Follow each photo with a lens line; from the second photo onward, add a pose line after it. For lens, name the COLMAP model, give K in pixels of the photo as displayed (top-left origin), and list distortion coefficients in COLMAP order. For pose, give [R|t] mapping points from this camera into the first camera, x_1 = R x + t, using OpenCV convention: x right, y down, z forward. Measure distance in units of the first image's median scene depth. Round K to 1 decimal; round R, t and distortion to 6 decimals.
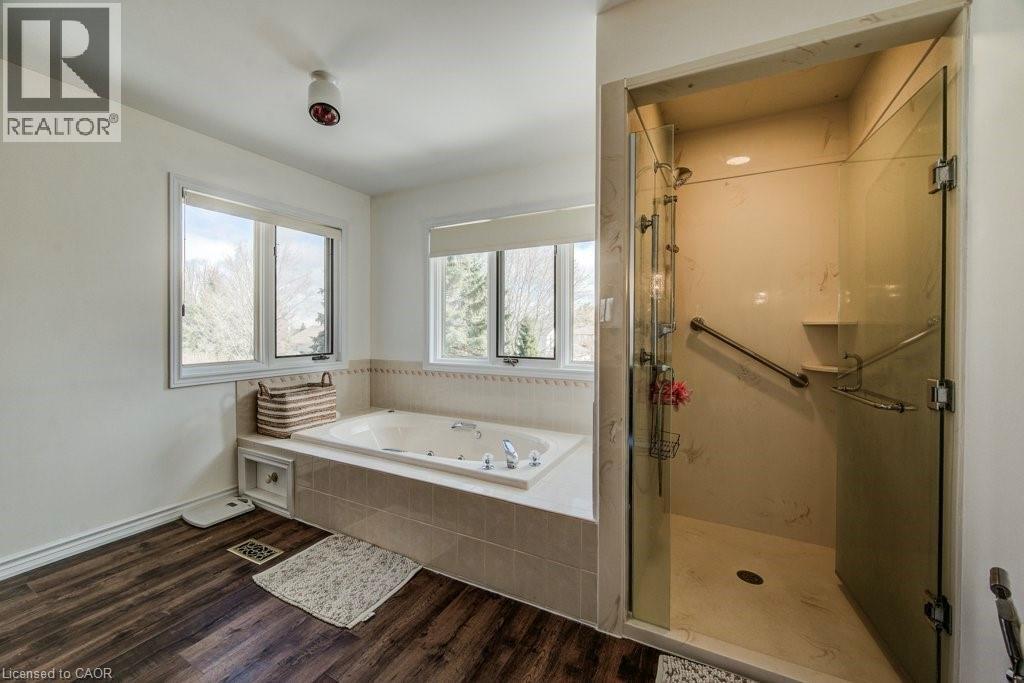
lens RADIAL K [[398.0, 0, 513.5], [0, 398.0, 339.0], [0, 0, 1]] dist [-0.000034, -0.000259]
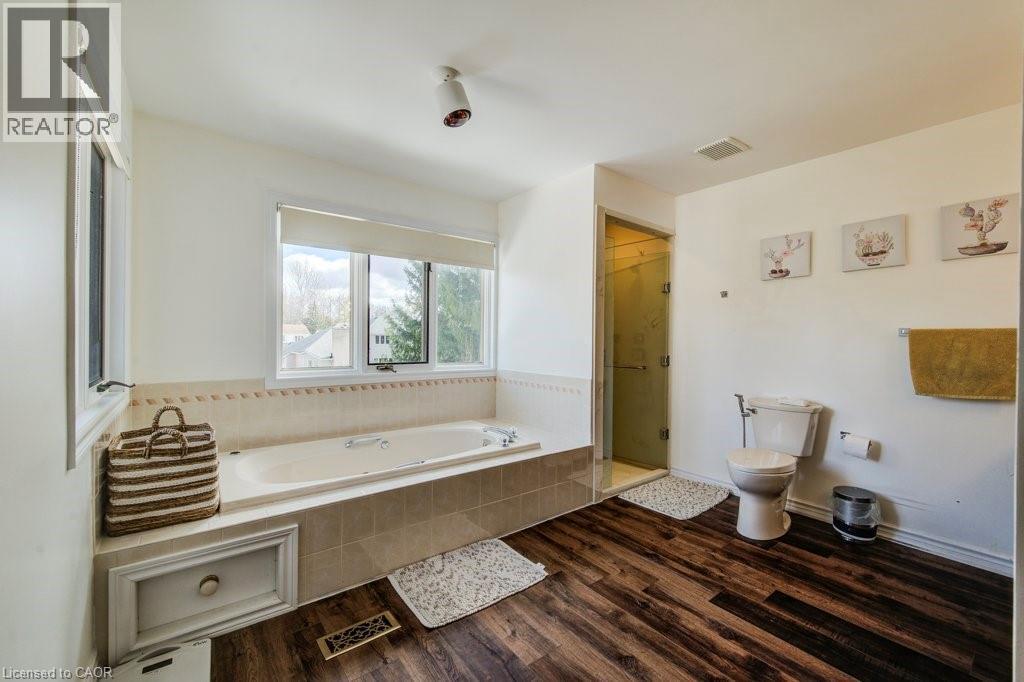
lens RADIAL K [[412.7, 0, 512.1], [0, 412.7, 348.3], [0, 0, 1]] dist [-0.001005, -0.000170]
pose [[0.416005, -0.022874, 0.909075, -1.190497], [0.014027, 0.999726, 0.018736, -0.012925], [-0.909254, 0.004957, 0.416212, 0.403635]]
